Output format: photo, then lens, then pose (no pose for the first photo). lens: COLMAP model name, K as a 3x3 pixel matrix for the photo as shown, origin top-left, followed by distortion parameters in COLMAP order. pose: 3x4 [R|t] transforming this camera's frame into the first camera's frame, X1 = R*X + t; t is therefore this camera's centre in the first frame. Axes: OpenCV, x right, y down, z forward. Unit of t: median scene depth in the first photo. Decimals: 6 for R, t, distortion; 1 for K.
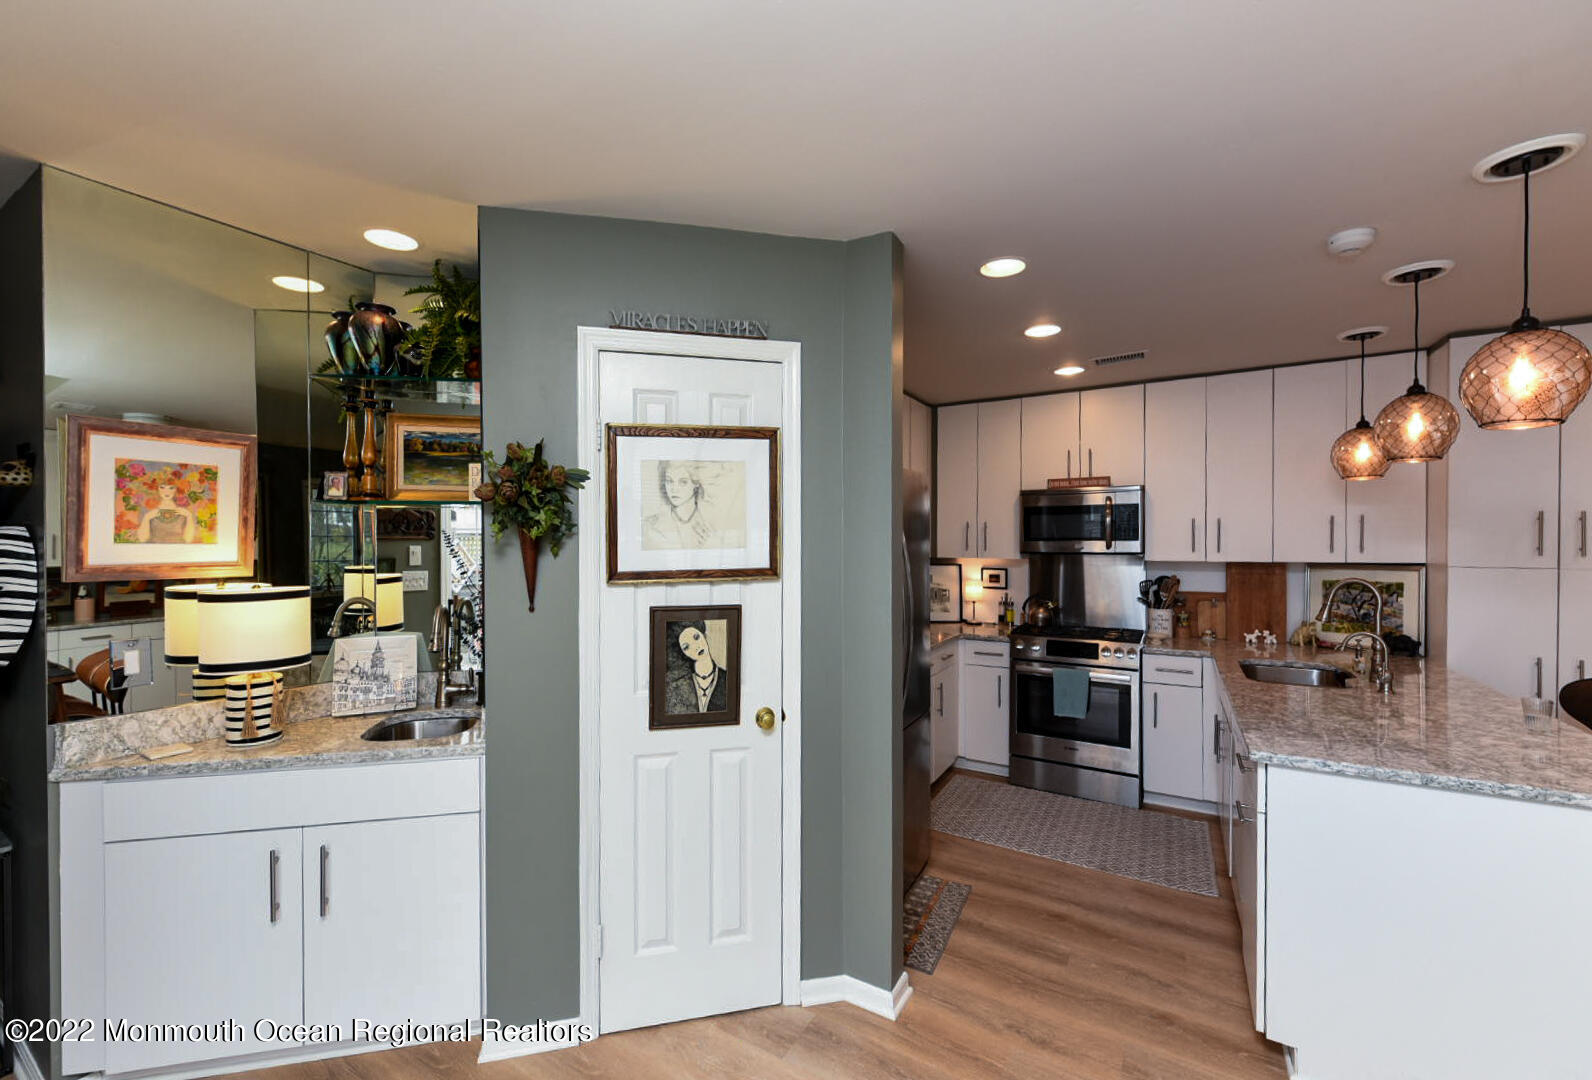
lens RADIAL K [[722.0, 0, 796.0], [0, 722.0, 534.8], [0, 0, 1]] dist [-0.004778, -0.001004]
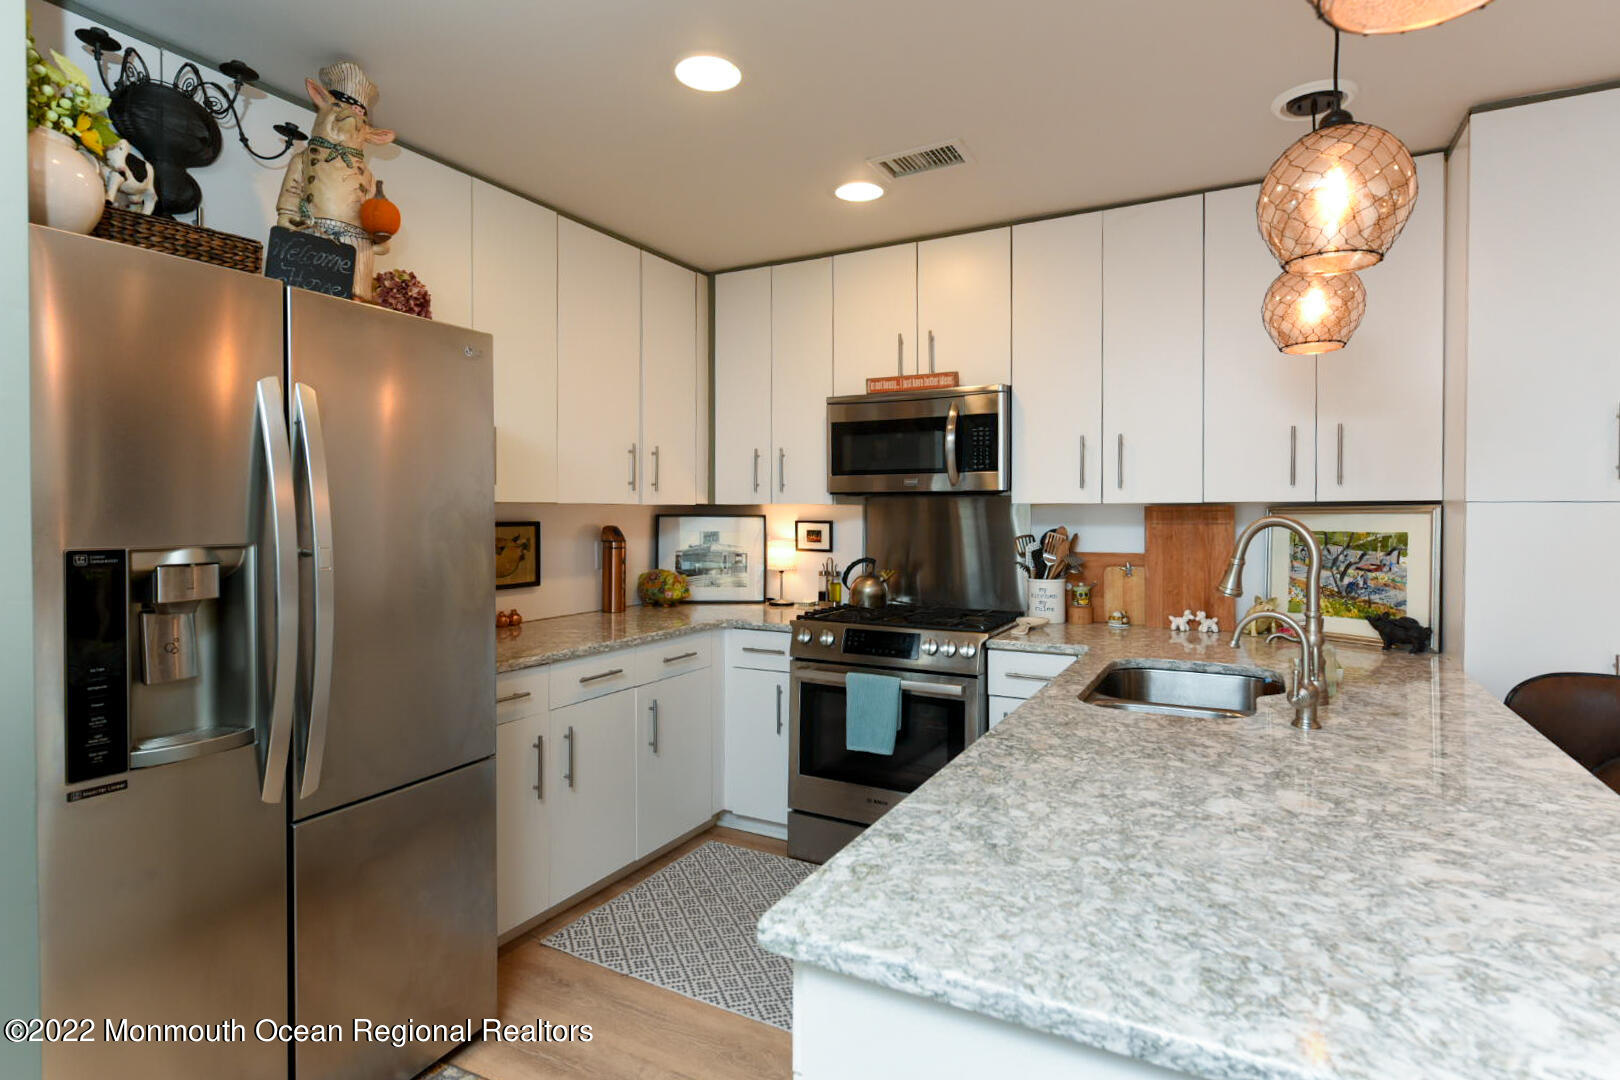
lens RADIAL K [[795.7, 0, 841.4], [0, 795.7, 522.6], [0, 0, 1]] dist [-0.006177, -0.001826]
pose [[0.999966, -0.006830, -0.004646, 0.367776], [0.006903, 0.999851, 0.015831, 0.044342], [0.004537, -0.015863, 0.999864, 0.322714]]
